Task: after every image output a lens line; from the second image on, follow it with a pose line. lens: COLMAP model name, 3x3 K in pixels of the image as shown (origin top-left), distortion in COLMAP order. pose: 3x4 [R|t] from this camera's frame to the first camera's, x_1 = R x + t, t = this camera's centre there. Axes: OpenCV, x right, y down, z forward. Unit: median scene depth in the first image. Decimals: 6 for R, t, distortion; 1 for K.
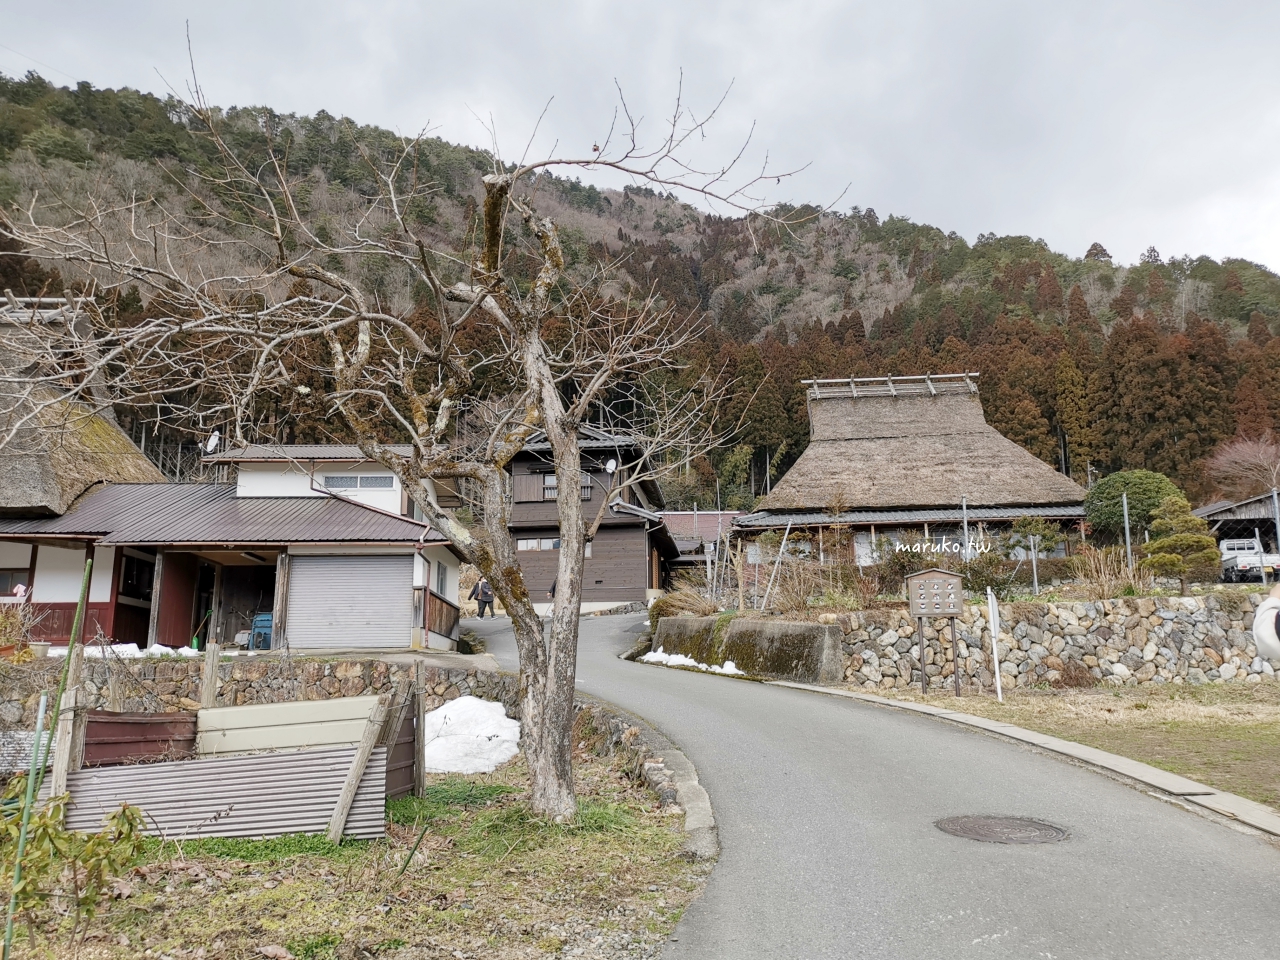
lens RADIAL K [[986.8, 0, 640.0], [0, 986.8, 480.0], [0, 0, 1]] dist [0.035801, -0.004535]
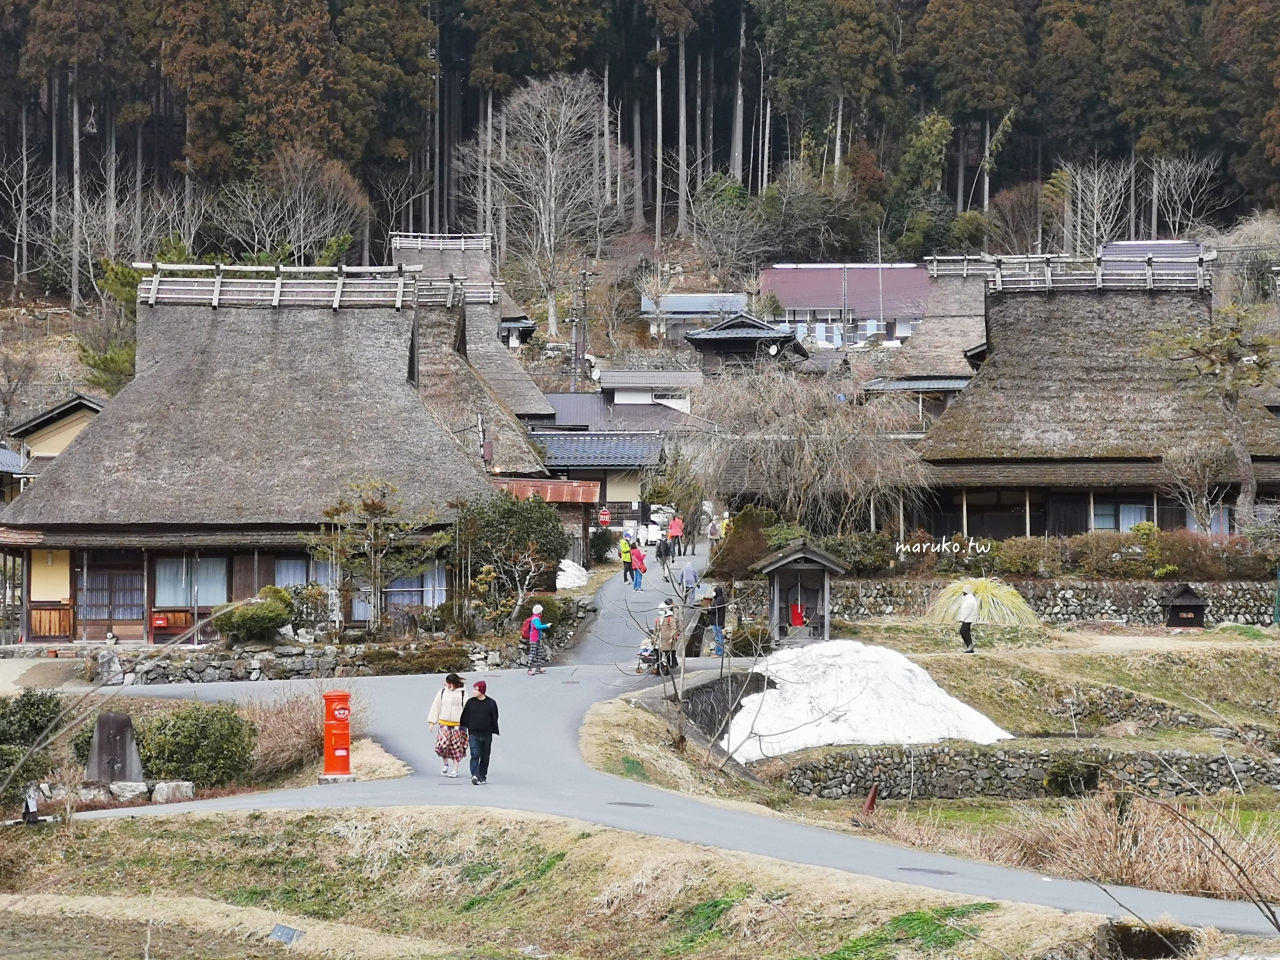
lens RADIAL K [[3729.8, 0, 640.0], [0, 3729.8, 480.0], [0, 0, 1]] dist [0.513762, -0.269229]
pose [[0.999926, 0.010100, -0.006802, -0.148507], [-0.008804, 0.985558, 0.169109, -0.602658], [0.008412, -0.169037, 0.985574, -3.550499]]
